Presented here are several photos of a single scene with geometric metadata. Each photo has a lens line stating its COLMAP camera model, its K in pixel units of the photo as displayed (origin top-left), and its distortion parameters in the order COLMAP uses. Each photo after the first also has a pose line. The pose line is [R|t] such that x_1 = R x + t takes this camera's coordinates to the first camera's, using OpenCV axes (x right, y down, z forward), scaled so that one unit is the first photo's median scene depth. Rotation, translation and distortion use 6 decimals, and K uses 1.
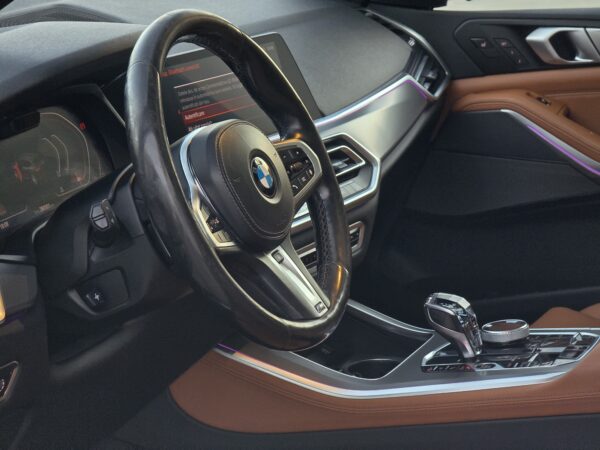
lens RADIAL K [[2035.0, 0, 300.0], [0, 2035.0, 225.0], [0, 0, 1]] dist [0.077375, 0.996553]
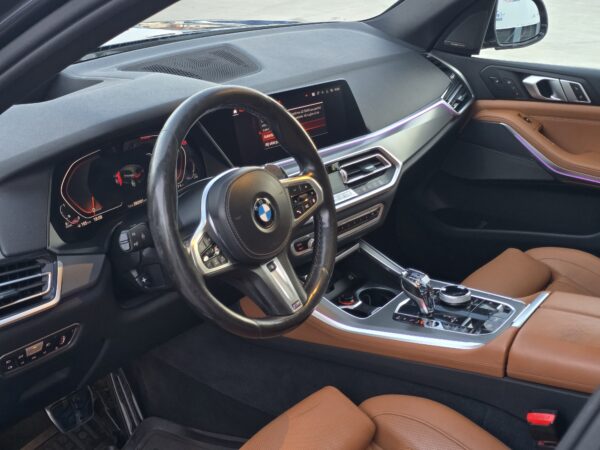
lens RADIAL K [[802.1, 0, 300.0], [0, 802.1, 225.0], [0, 0, 1]] dist [0.116963, -0.276870]
pose [[0.972603, 0.136996, -0.187816, 0.088774], [-0.101941, 0.977428, 0.185047, -0.095797], [0.208927, -0.160832, 0.964615, 0.368473]]
